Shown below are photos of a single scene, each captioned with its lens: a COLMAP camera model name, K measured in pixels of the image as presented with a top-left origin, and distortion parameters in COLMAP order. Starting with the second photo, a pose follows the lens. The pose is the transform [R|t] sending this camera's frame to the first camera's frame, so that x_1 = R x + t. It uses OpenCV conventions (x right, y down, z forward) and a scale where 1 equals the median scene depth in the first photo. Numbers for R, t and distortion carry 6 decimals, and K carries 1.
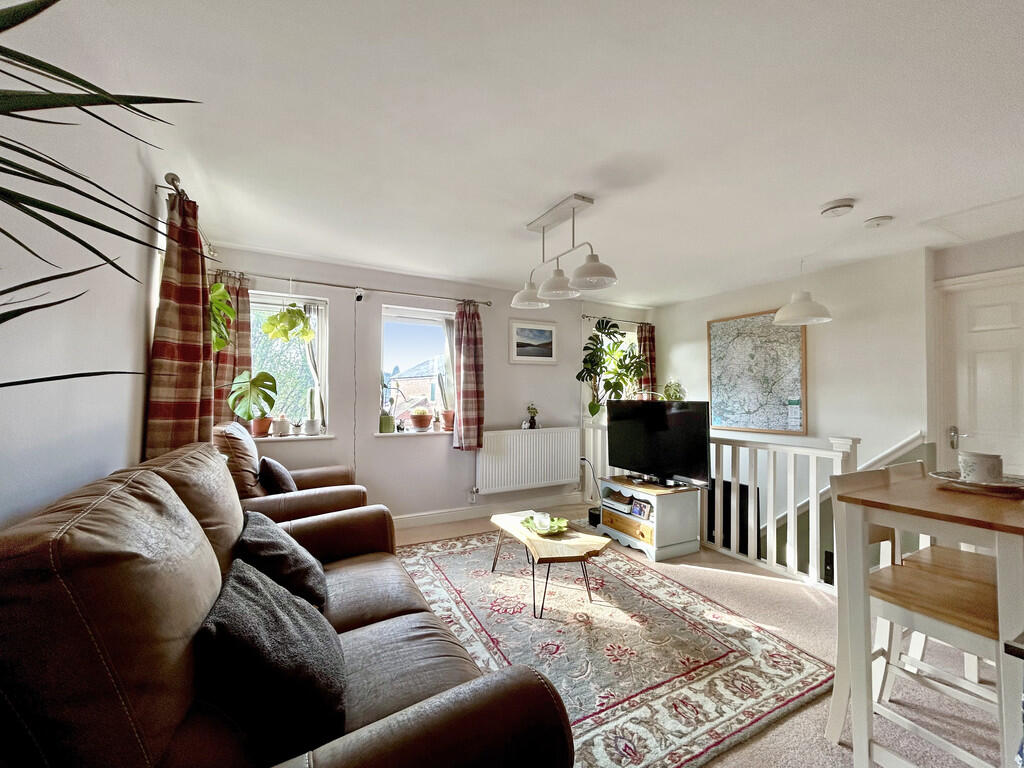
lens RADIAL K [[417.0, 0, 511.7], [0, 417.0, 384.2], [0, 0, 1]] dist [-0.001340, 0.000604]
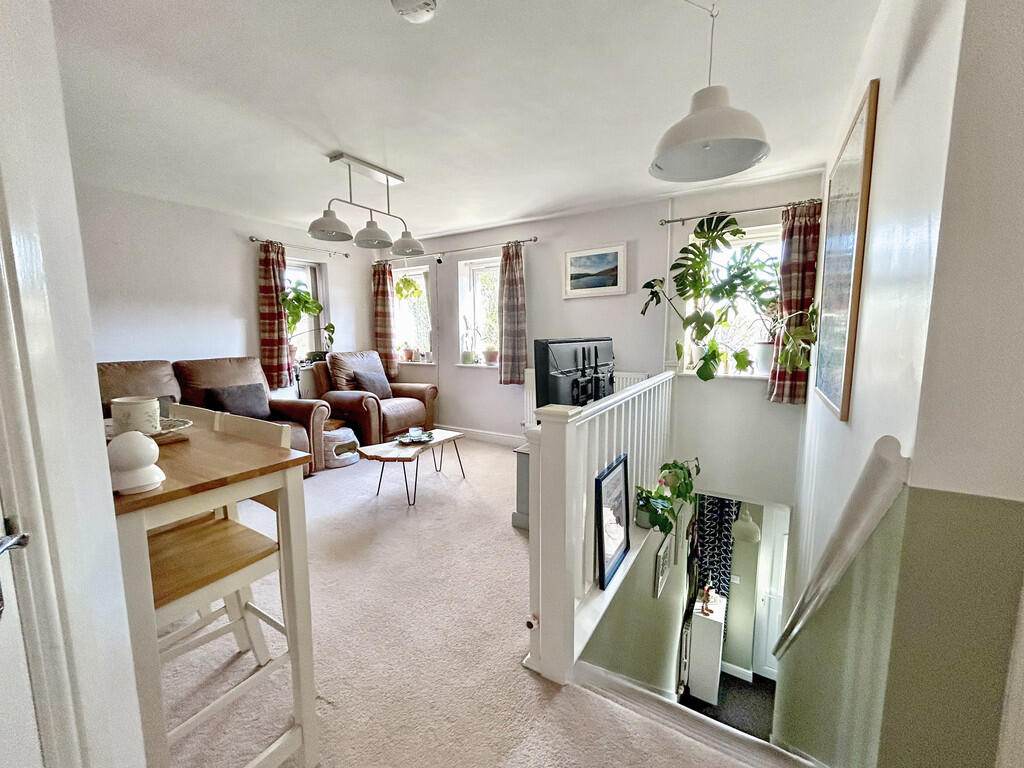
lens RADIAL K [[417.0, 0, 506.4], [0, 417.0, 386.5], [0, 0, 1]] dist [-0.001340, 0.000604]
pose [[0.493159, 0.095508, -0.864681, 0.740711], [0.033335, 0.991150, 0.128490, 0.019588], [0.869300, -0.092190, 0.485611, 0.408439]]
